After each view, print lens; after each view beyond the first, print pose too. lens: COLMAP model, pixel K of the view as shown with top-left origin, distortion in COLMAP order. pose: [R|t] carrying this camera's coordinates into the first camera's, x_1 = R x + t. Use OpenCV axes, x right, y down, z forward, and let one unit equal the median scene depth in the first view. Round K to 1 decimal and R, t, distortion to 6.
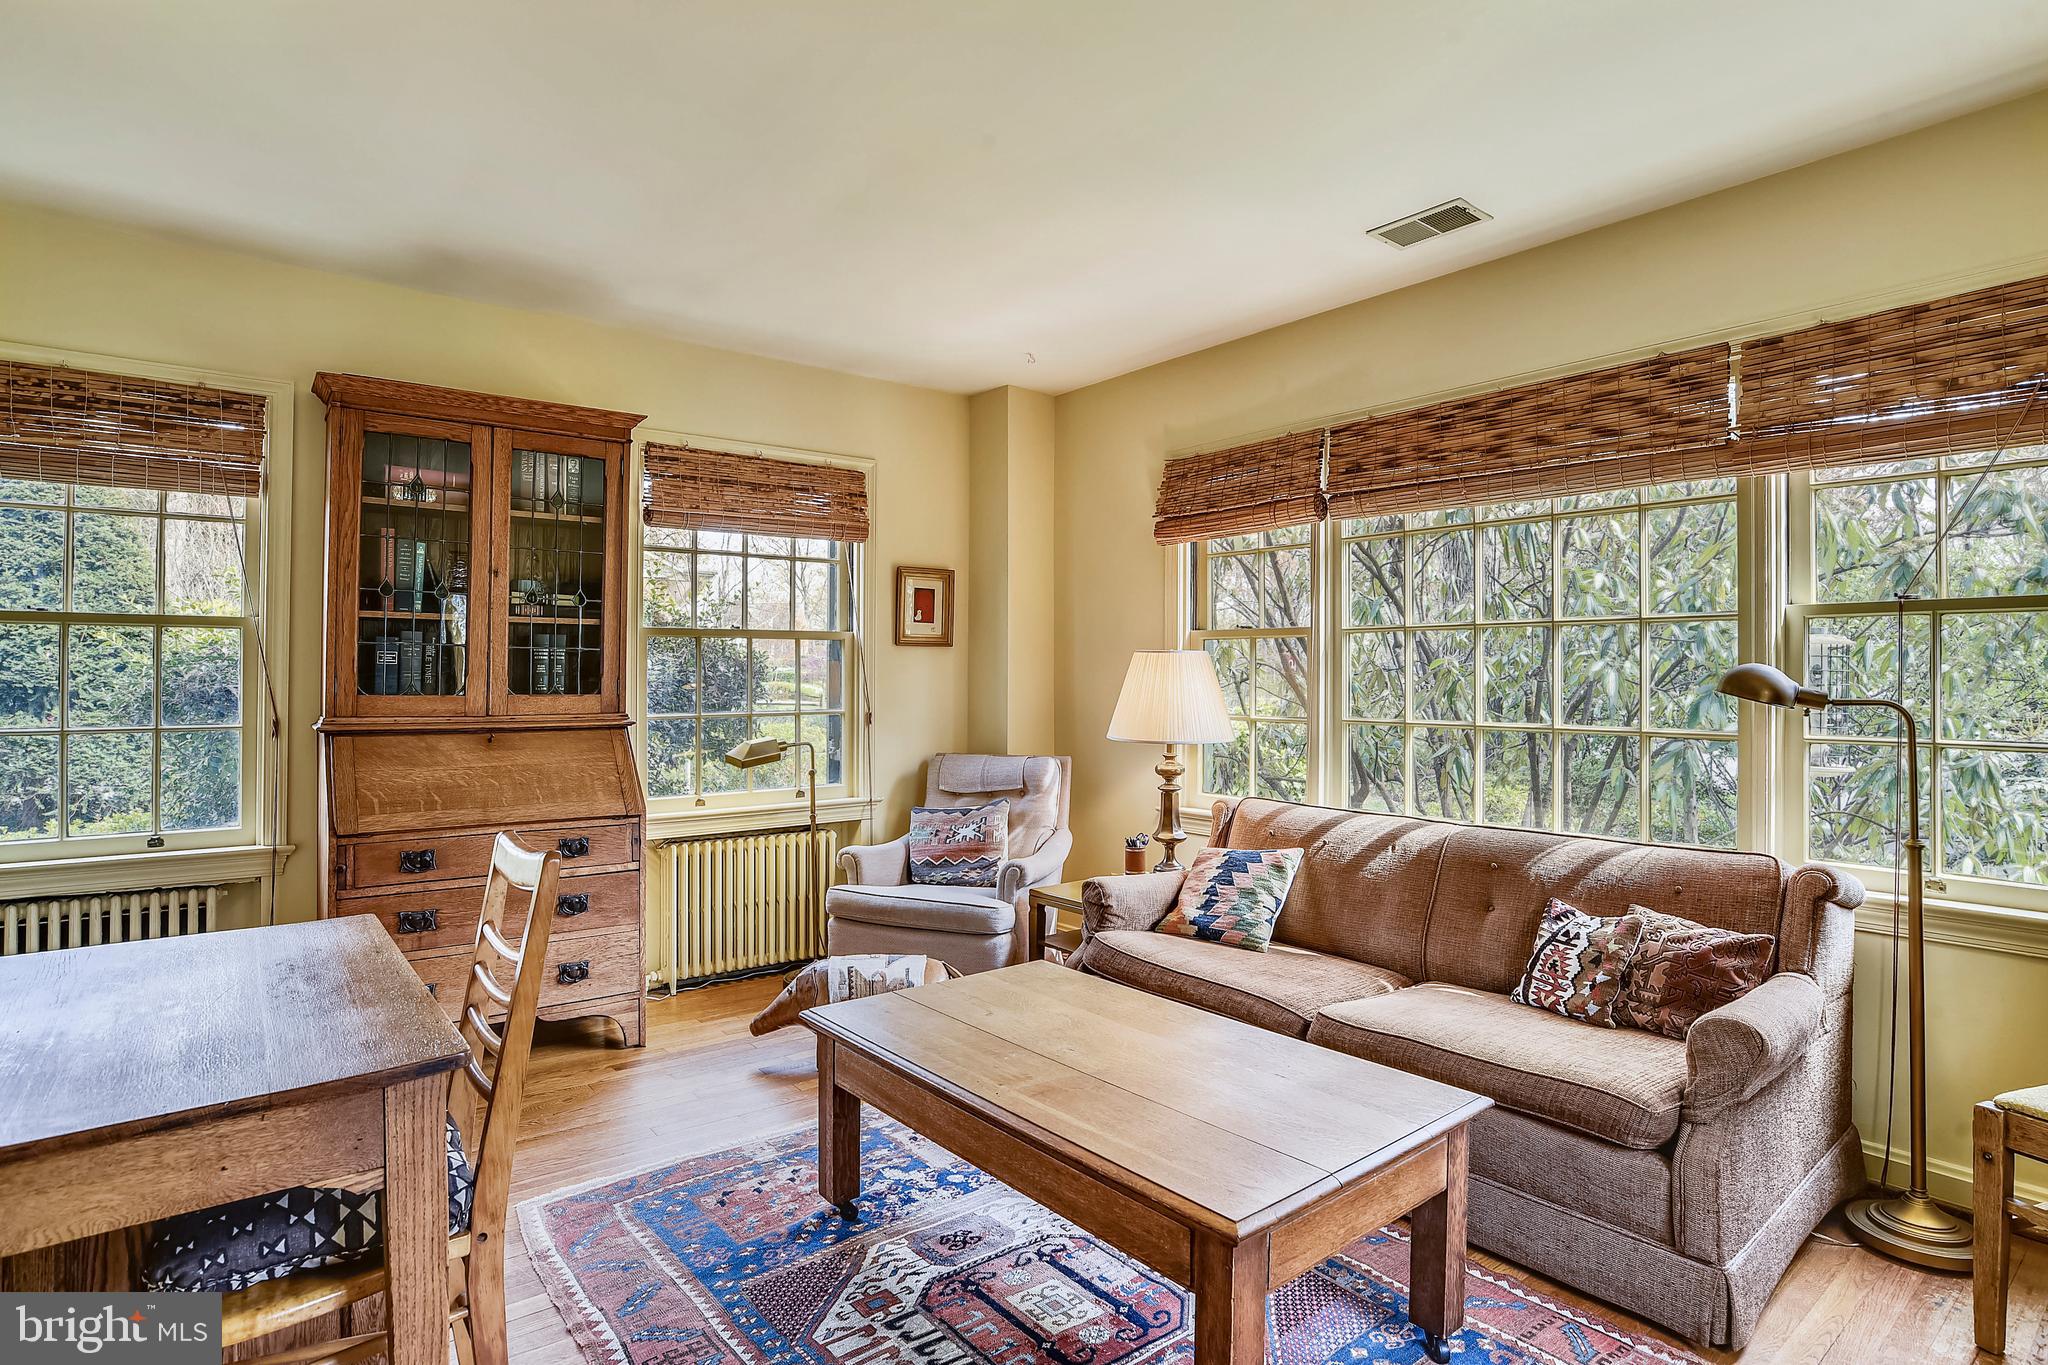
lens RADIAL K [[1055.8, 0, 1029.9], [0, 1055.8, 657.5], [0, 0, 1]] dist [-0.059856, 0.027846]
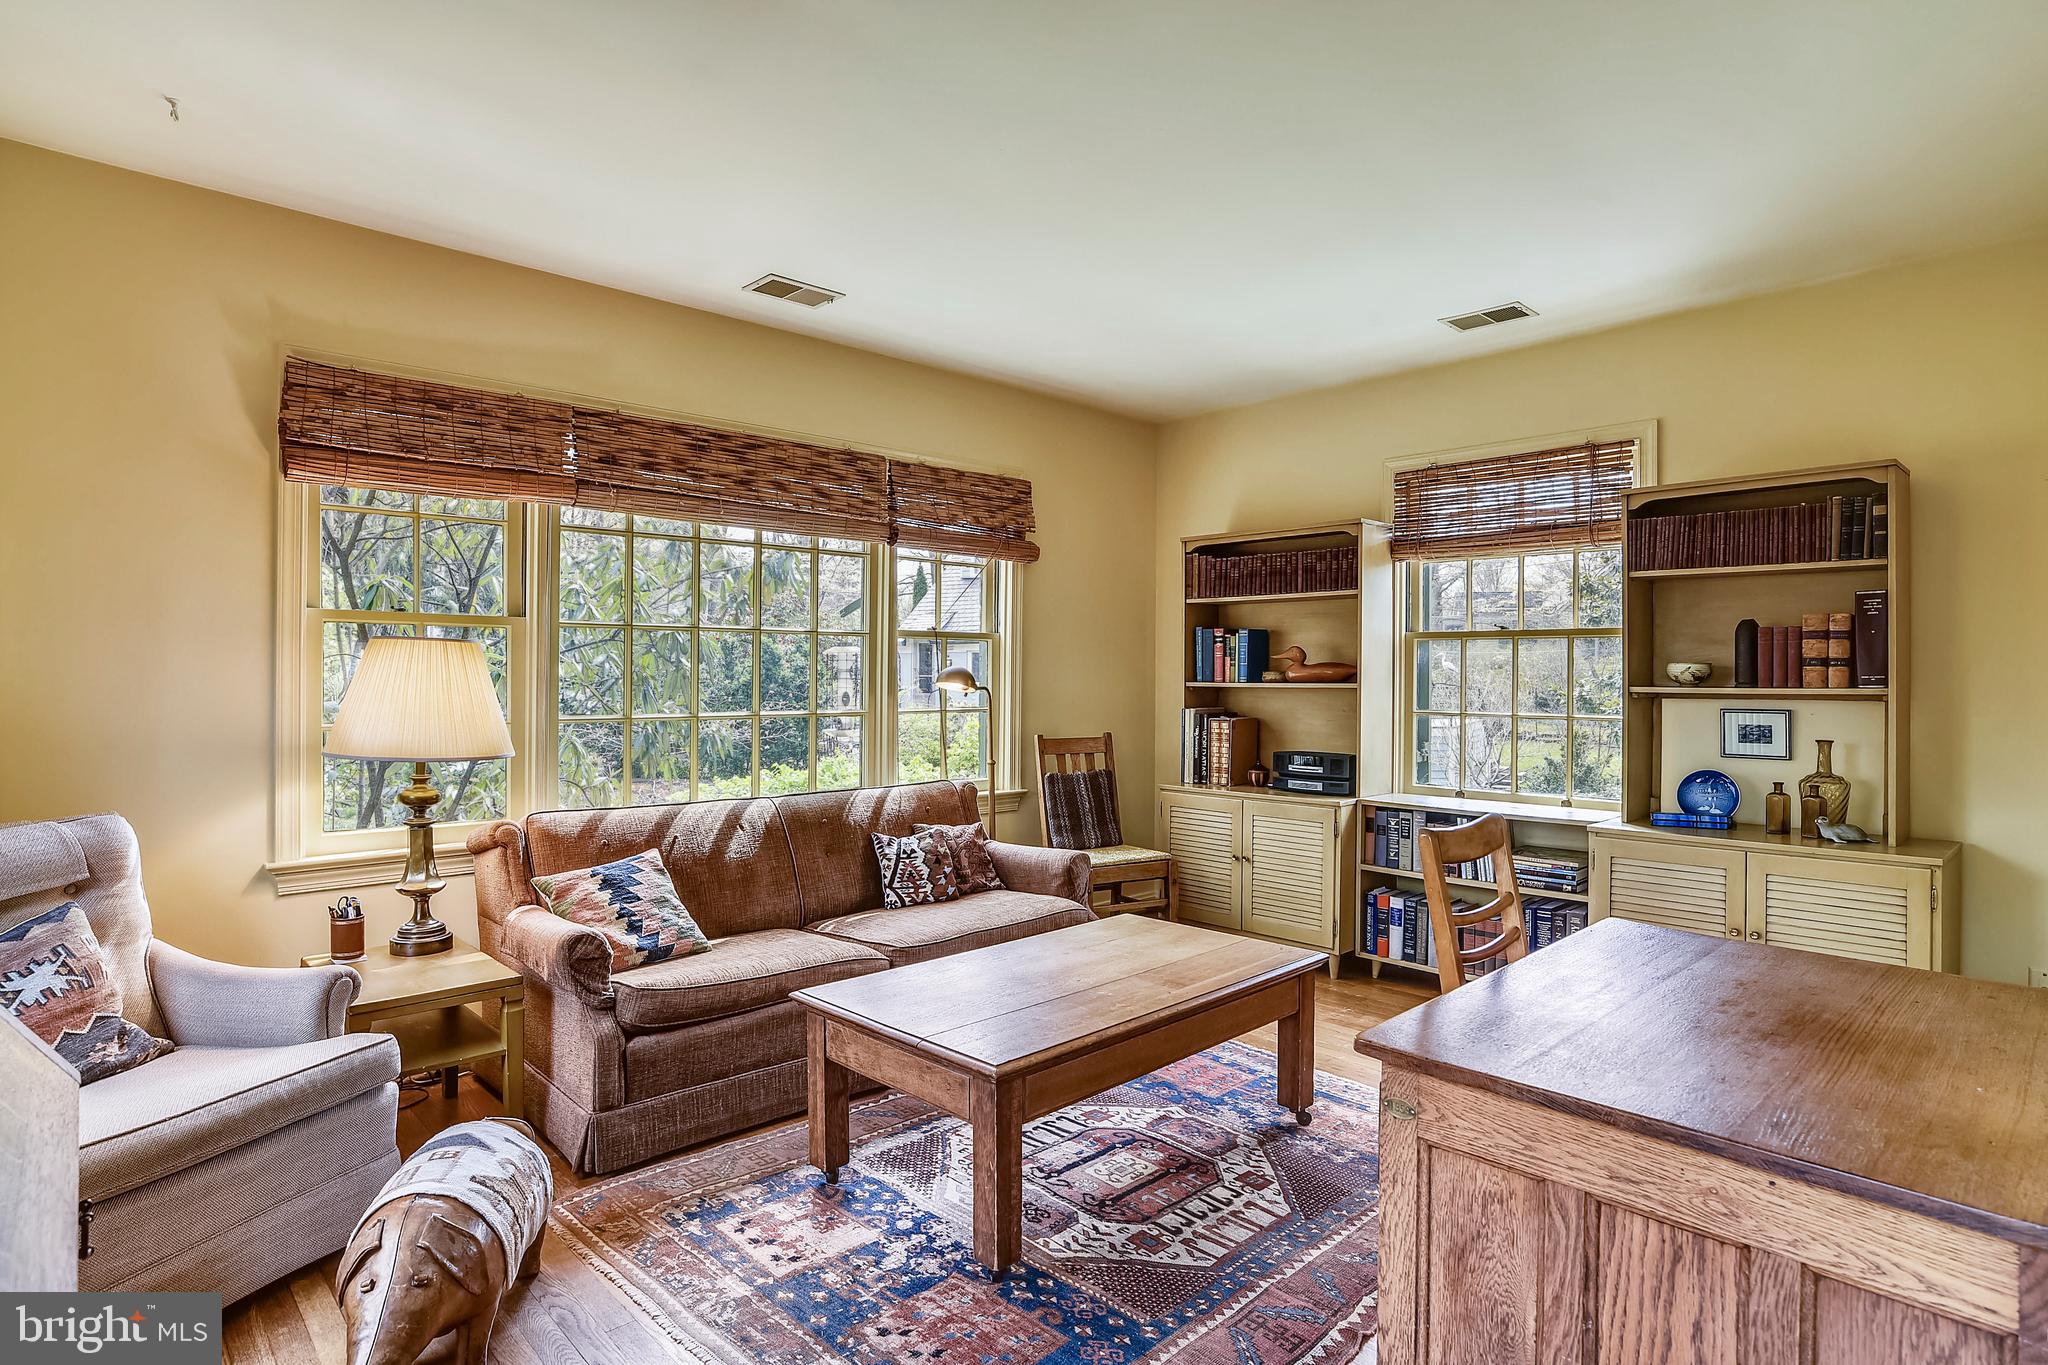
lens RADIAL K [[1064.9, 0, 1024.0], [0, 1064.9, 682.5], [0, 0, 1]] dist [-0.038805, 0.000178]
pose [[-0.071575, -0.011069, 0.997374, -0.997756], [-0.020989, 0.999734, 0.009589, 0.012961], [-0.997214, -0.020247, -0.071788, 0.972537]]
